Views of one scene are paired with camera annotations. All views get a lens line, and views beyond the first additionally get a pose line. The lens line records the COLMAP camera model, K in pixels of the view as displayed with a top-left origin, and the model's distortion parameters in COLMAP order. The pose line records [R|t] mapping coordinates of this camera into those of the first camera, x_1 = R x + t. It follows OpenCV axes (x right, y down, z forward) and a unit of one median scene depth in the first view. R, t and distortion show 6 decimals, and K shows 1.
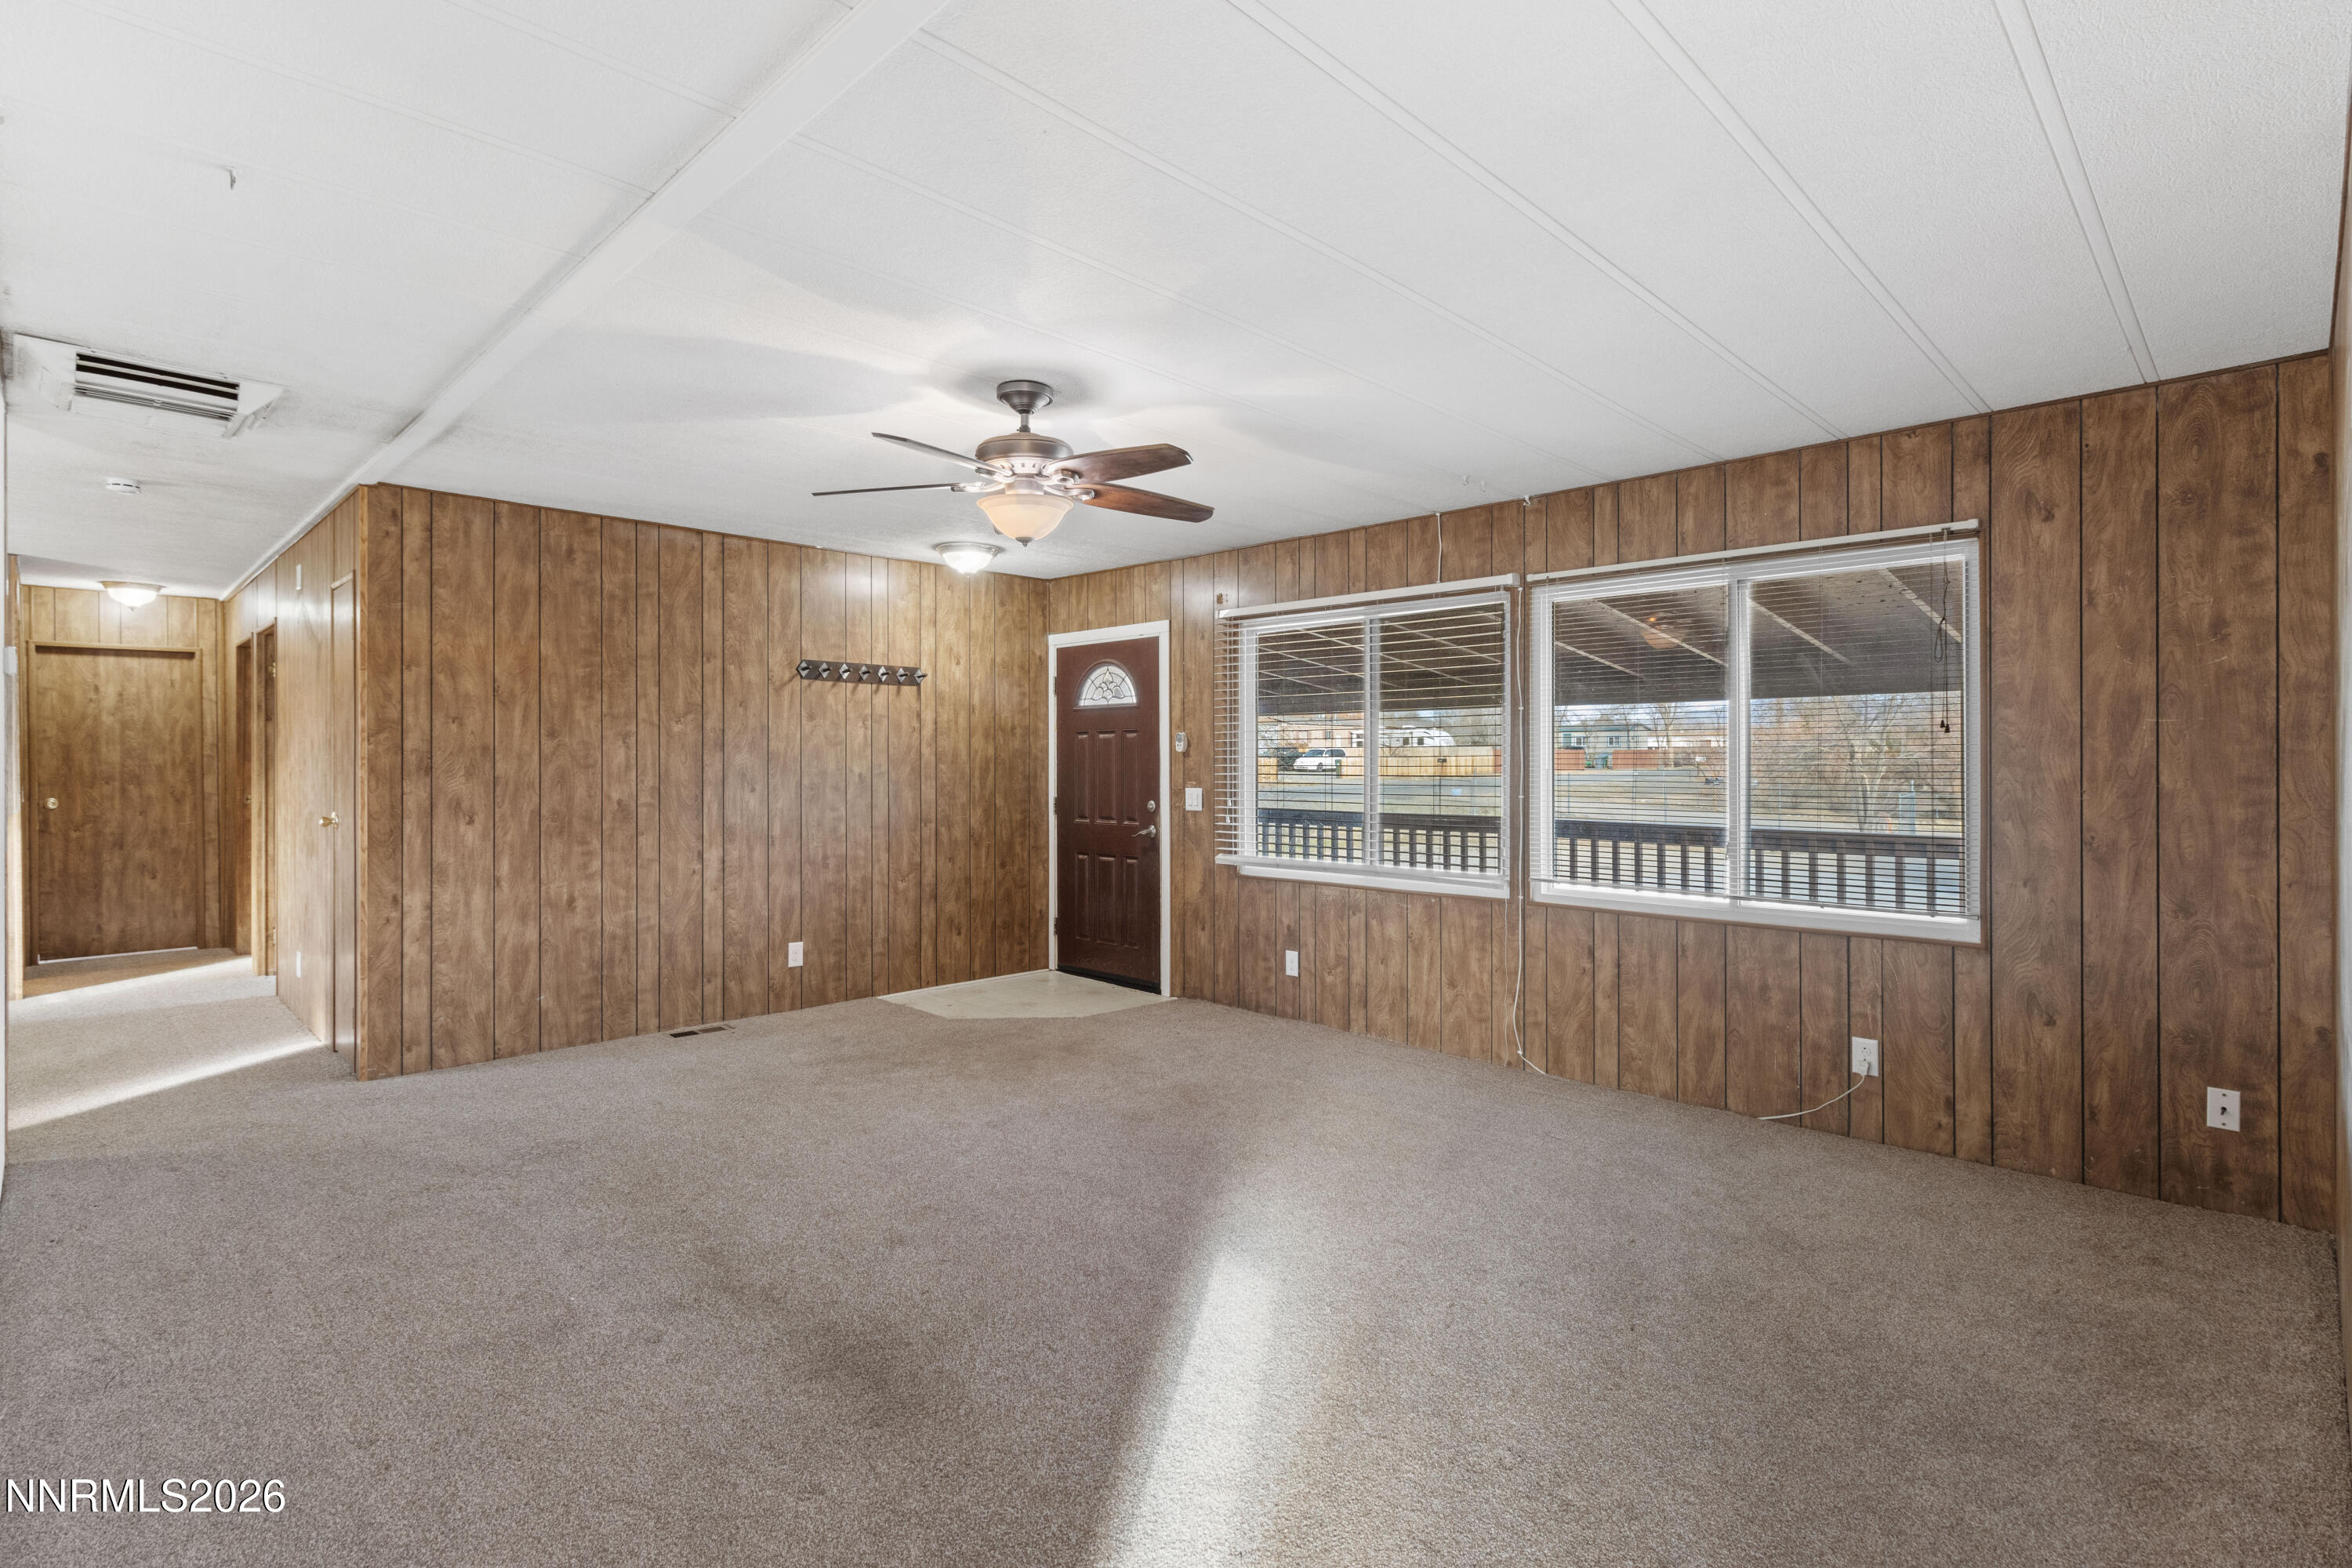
lens RADIAL K [[1106.5, 0, 1187.5], [0, 1106.5, 767.5], [0, 0, 1]] dist [0.001997, 0.000145]
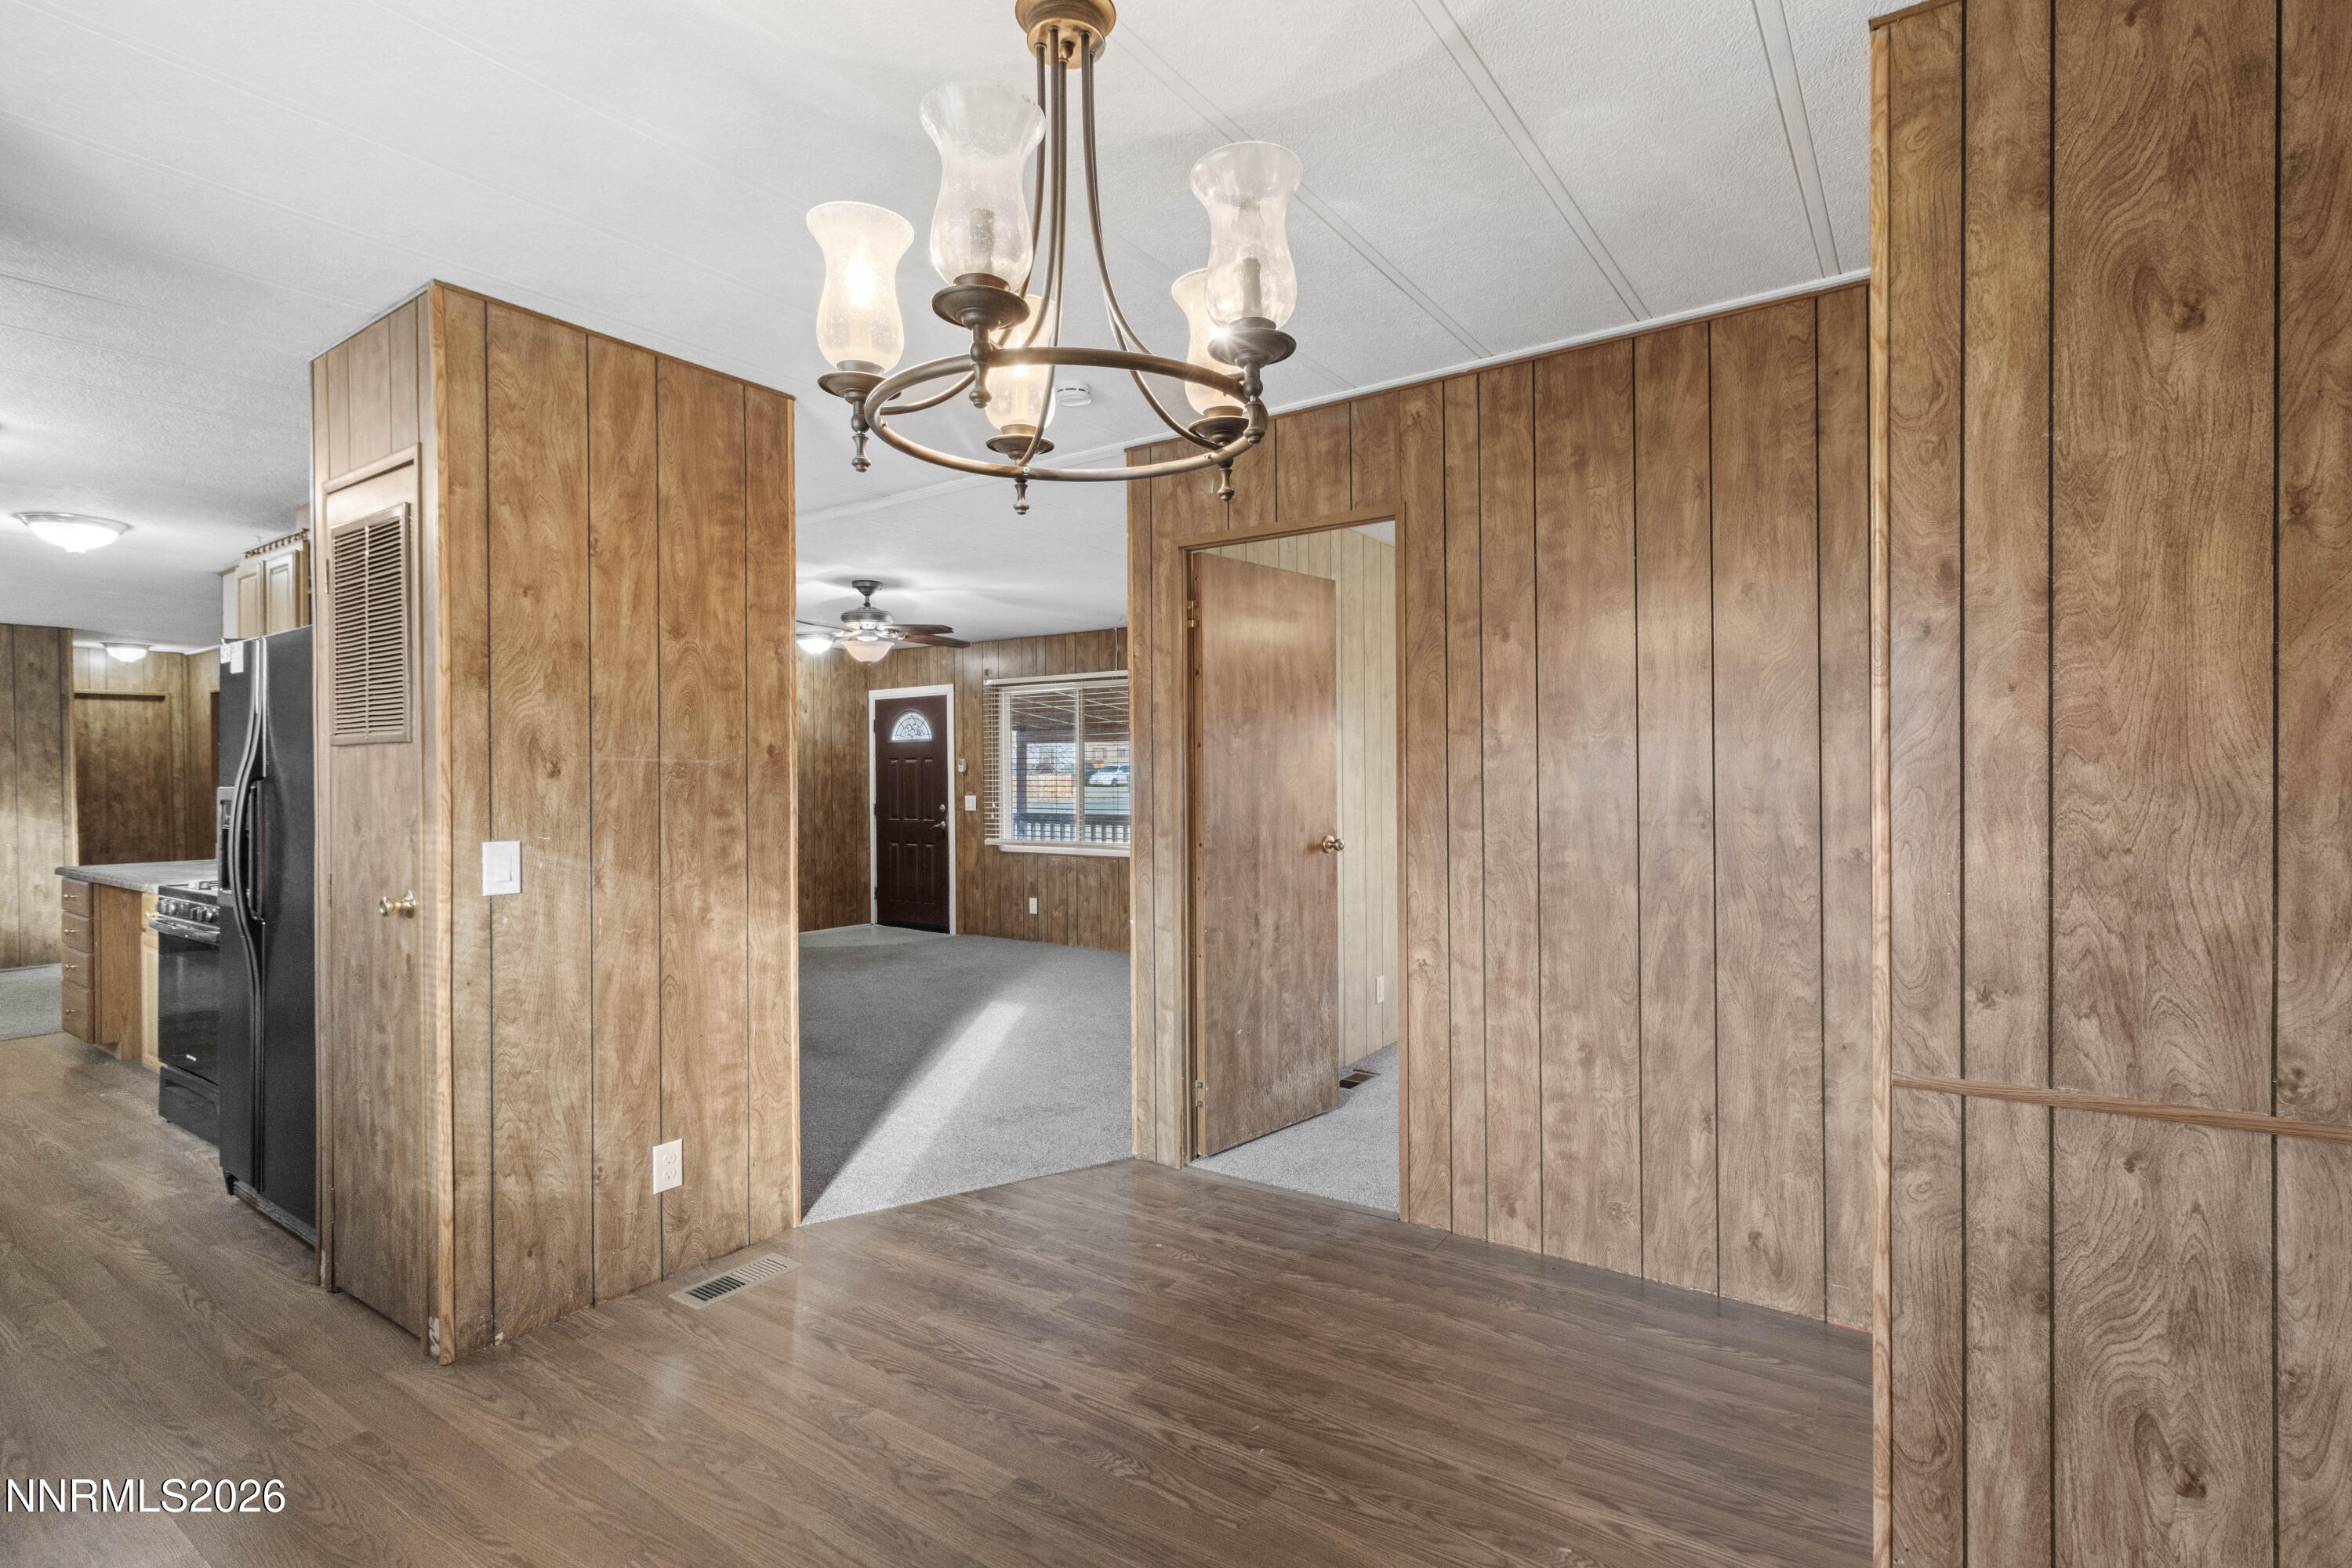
lens RADIAL K [[1096.2, 0, 1183.0], [0, 1096.2, 786.4], [0, 0, 1]] dist [0.002028, 0.000581]
pose [[0.985099, -0.007105, 0.171839, 0.036956], [0.006501, 0.999971, 0.004077, 0.001673], [-0.171863, -0.002899, 0.985117, -0.571686]]
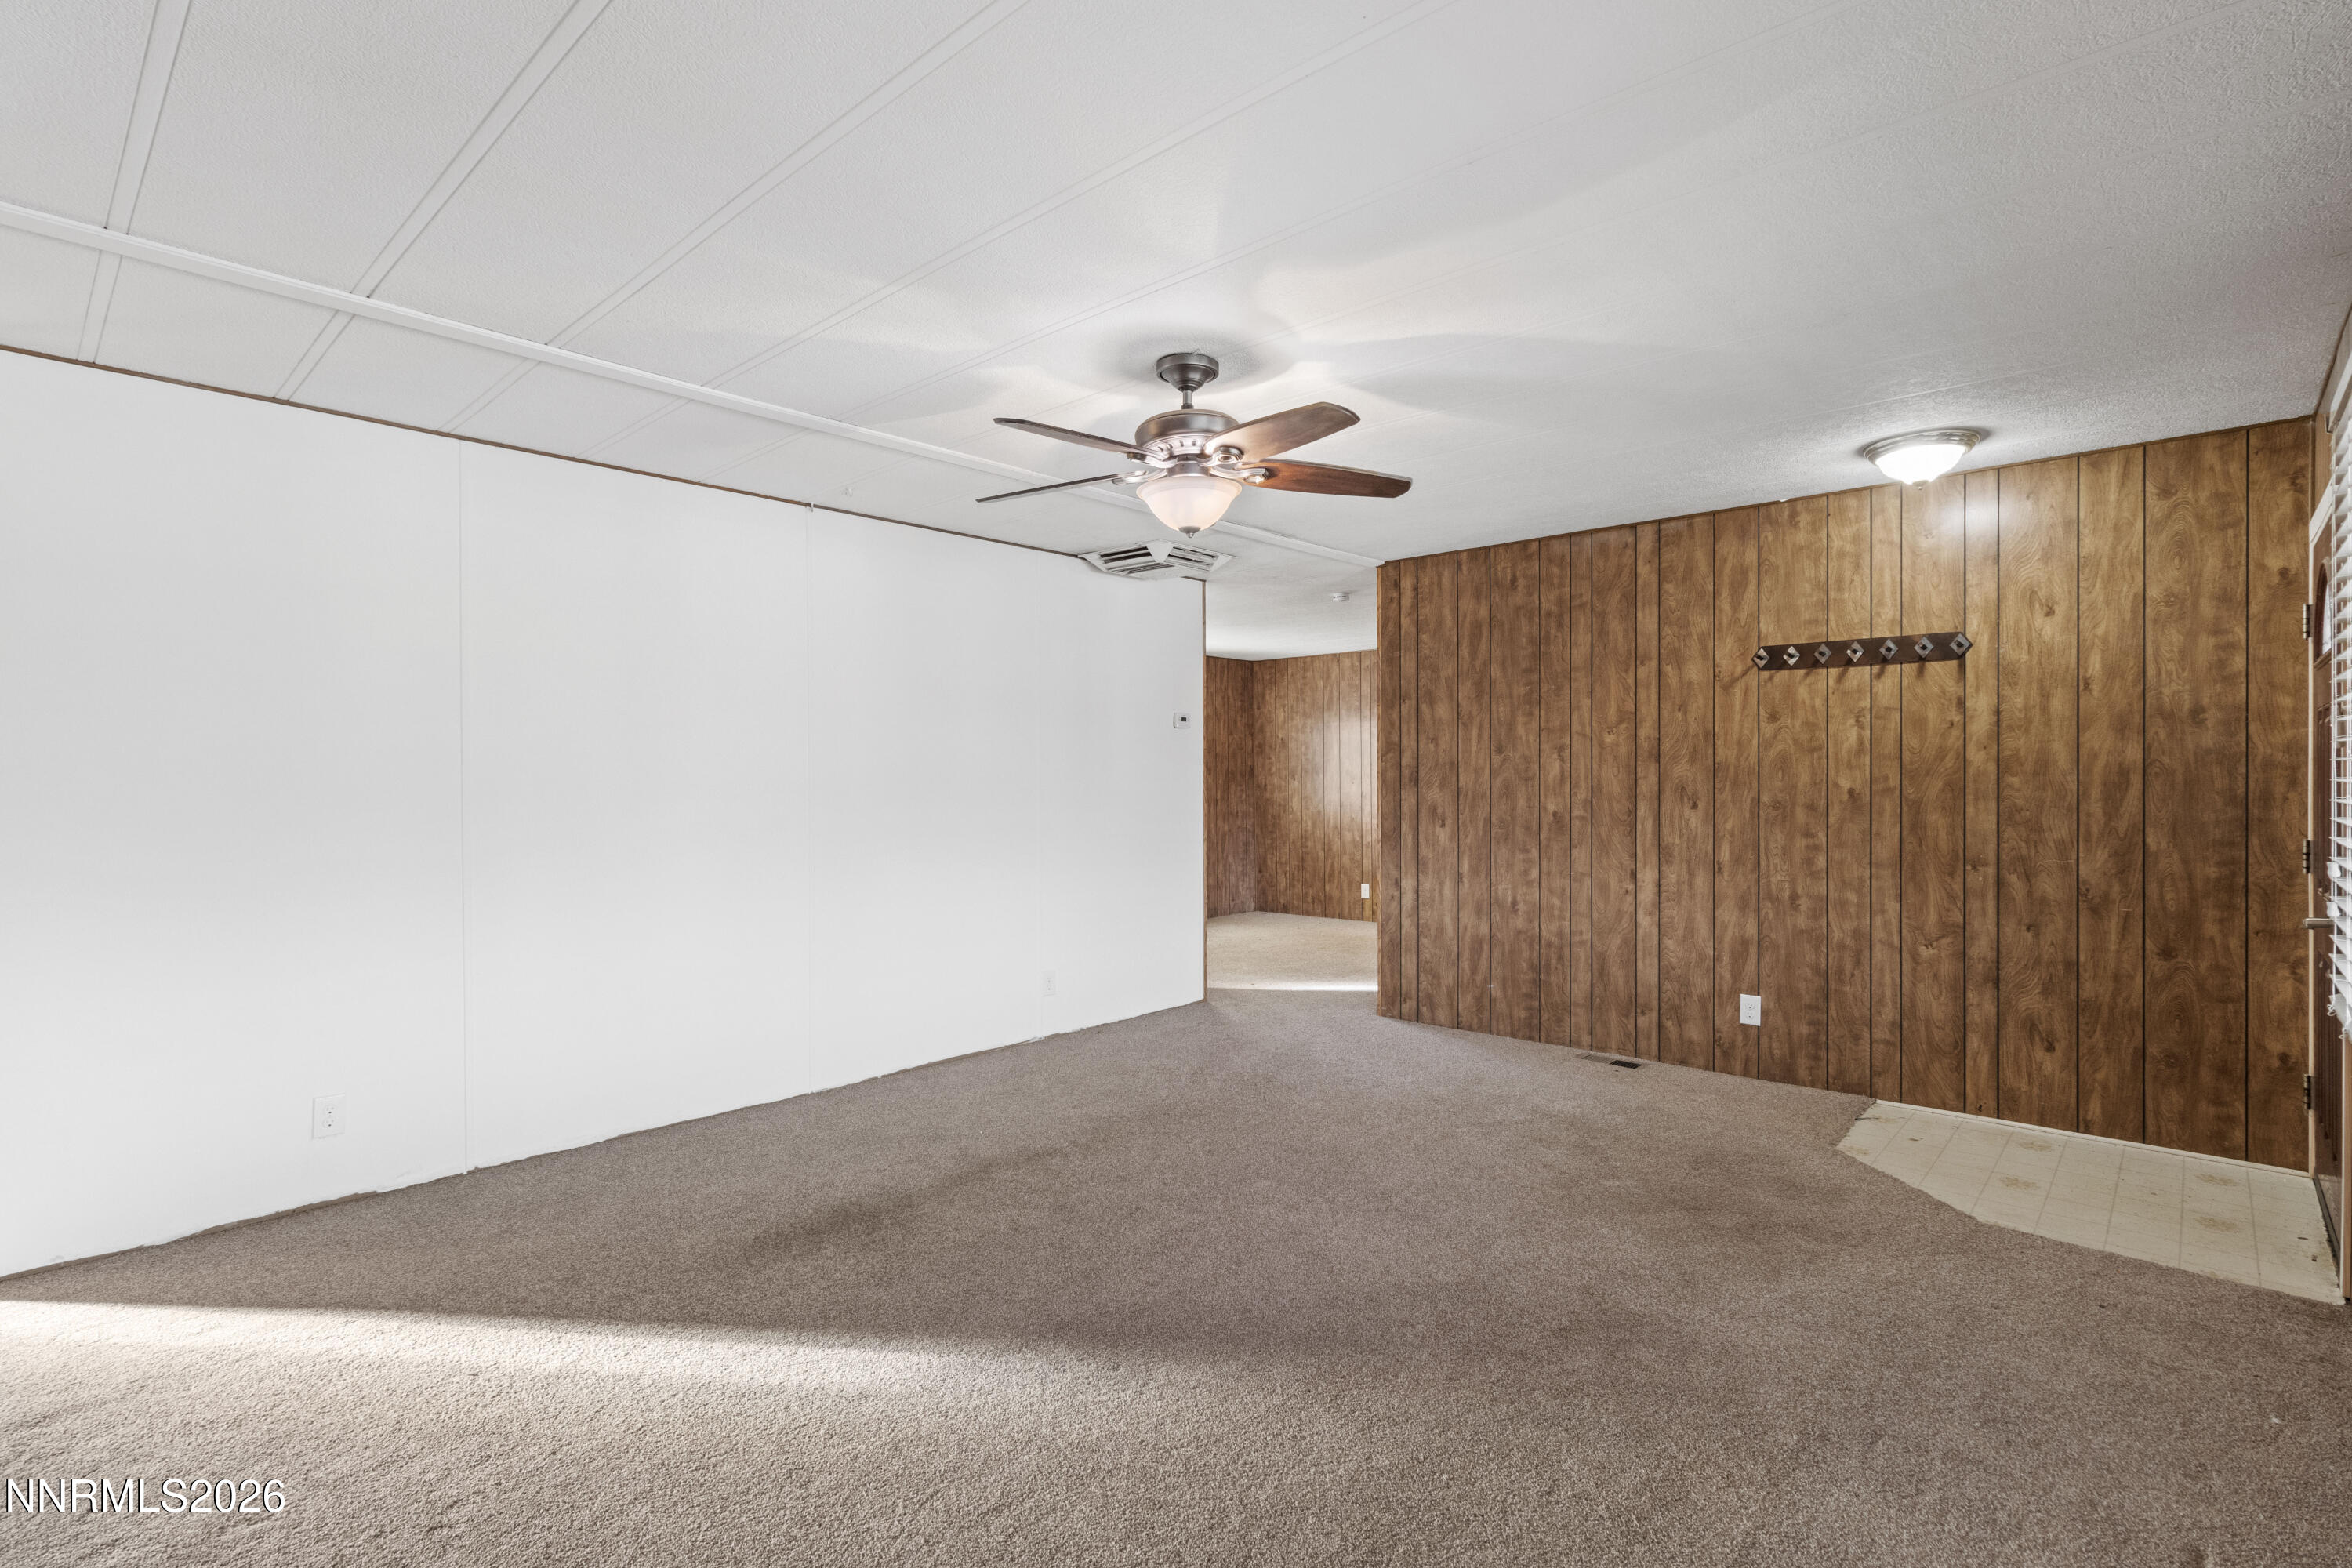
lens RADIAL K [[1088.9, 0, 1187.8], [0, 1088.9, 787.1], [0, 0, 1]] dist [-0.000516, -0.000110]
pose [[0.050931, 0.009416, -0.998658, 0.429348], [-0.001194, 0.999955, 0.009367, -0.002273], [0.998701, 0.000715, 0.050940, 0.552234]]
